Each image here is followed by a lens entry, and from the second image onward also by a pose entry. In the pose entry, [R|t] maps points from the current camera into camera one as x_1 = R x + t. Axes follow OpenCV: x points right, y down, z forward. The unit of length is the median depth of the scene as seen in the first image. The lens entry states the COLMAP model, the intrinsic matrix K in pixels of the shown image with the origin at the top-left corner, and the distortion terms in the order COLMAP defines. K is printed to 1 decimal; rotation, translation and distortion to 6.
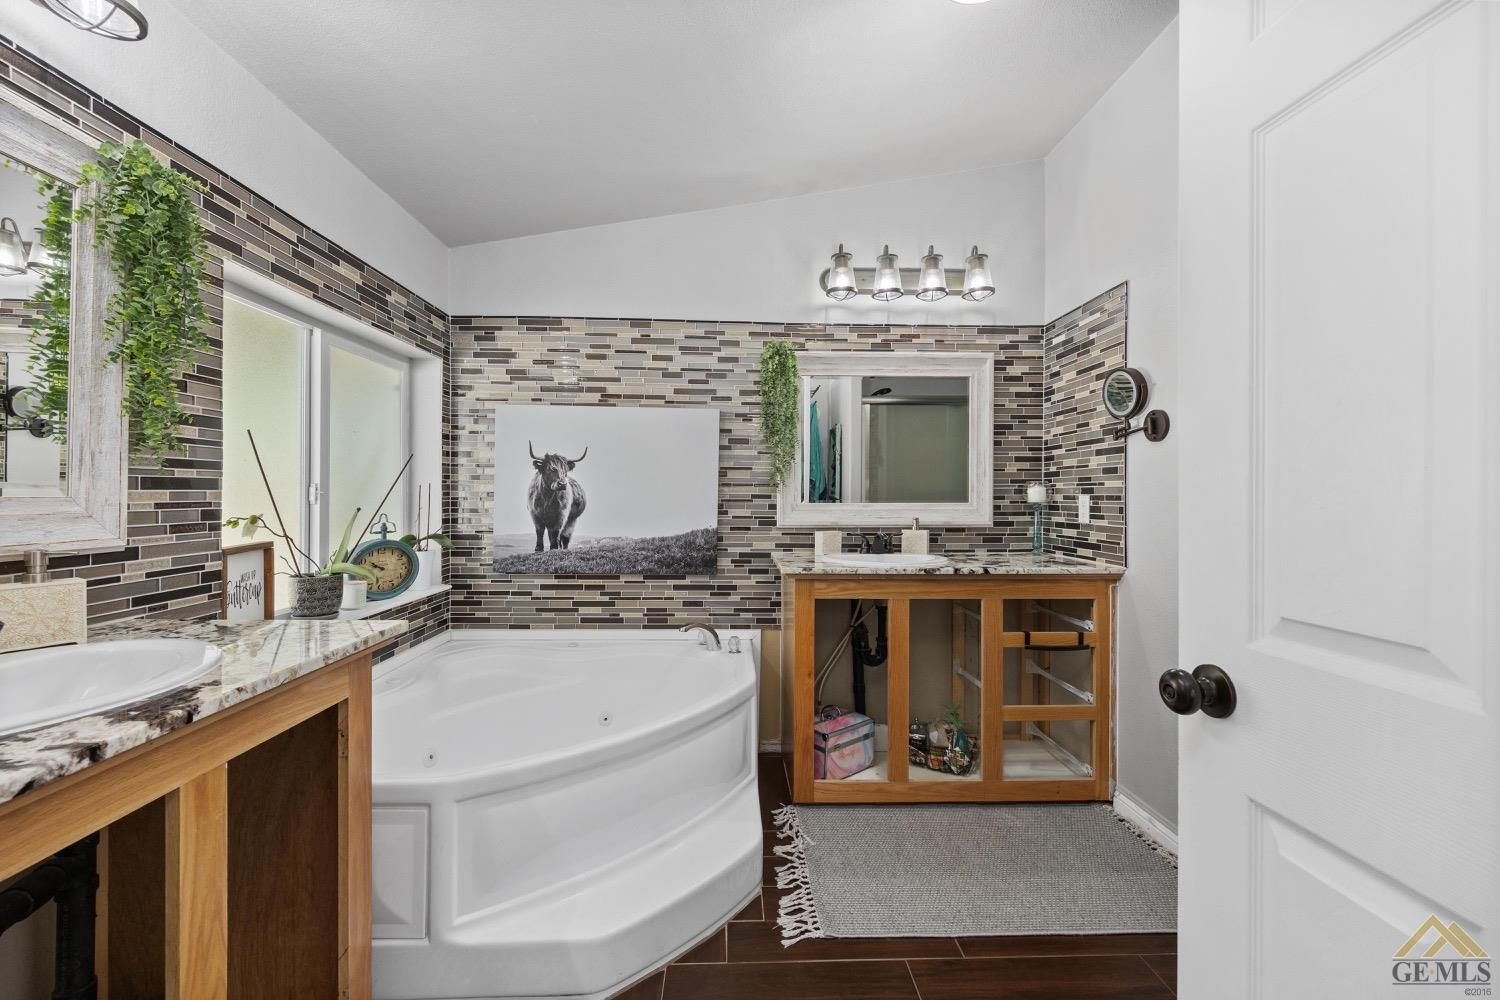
lens RADIAL K [[605.9, 0, 747.7], [0, 605.9, 495.0], [0, 0, 1]] dist [0.000626, 0.000454]
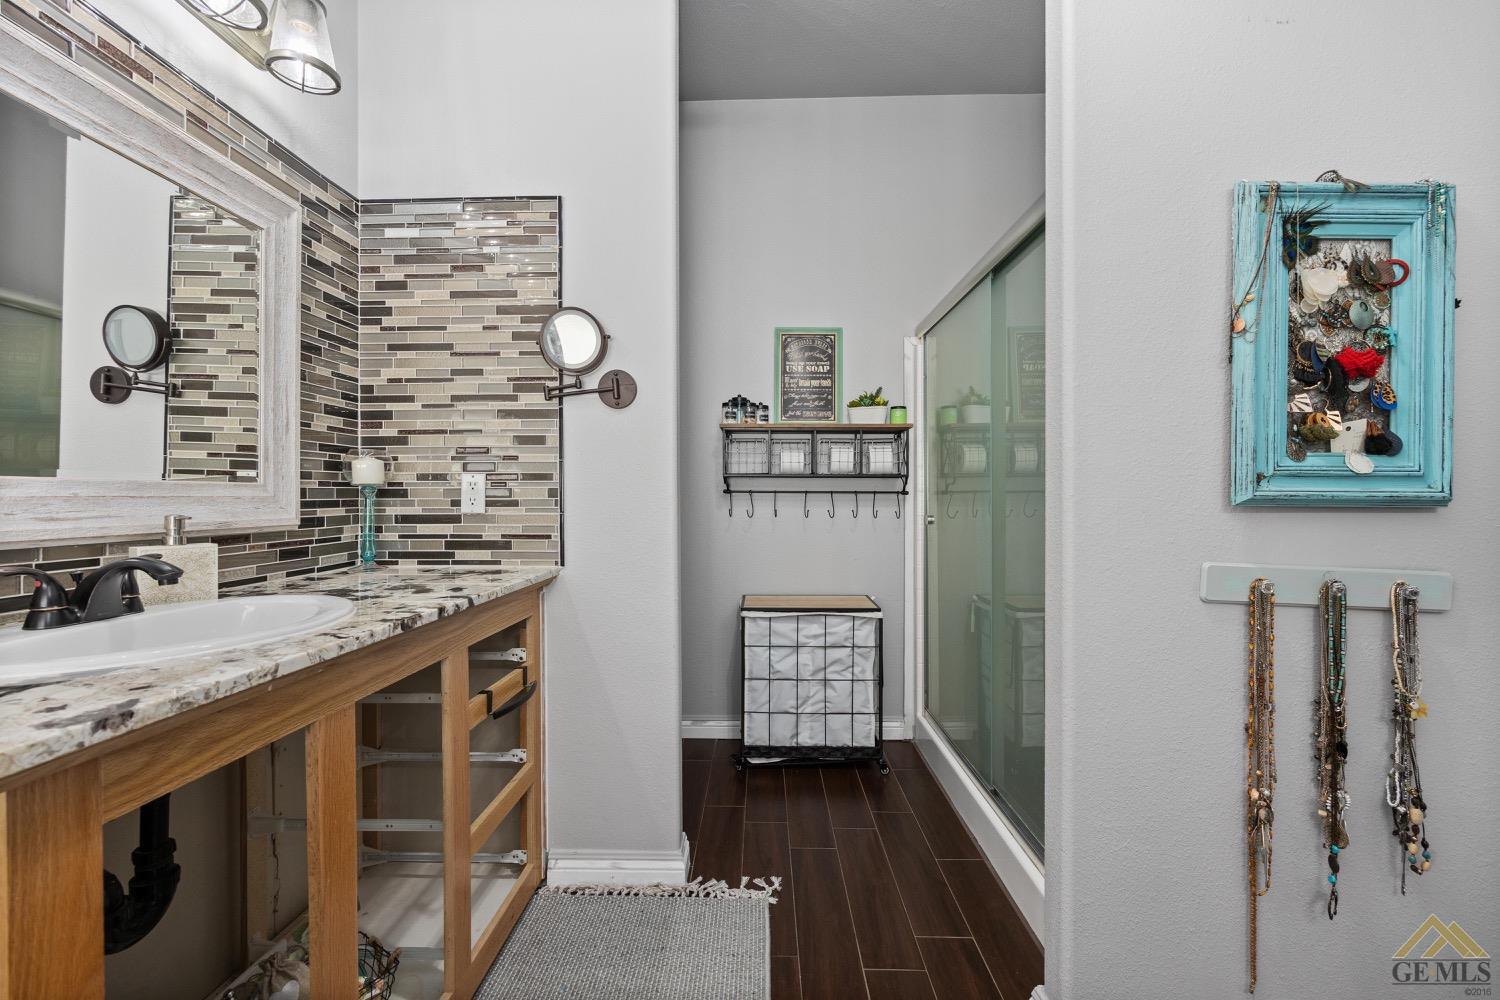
lens RADIAL K [[605.9, 0, 747.0], [0, 605.9, 502.0], [0, 0, 1]] dist [0.000626, 0.000454]
pose [[0.061719, -0.009857, 0.998045, -0.111161], [-0.000234, 0.999951, 0.009890, 0.024031], [-0.998094, -0.000844, 0.061714, 0.586443]]
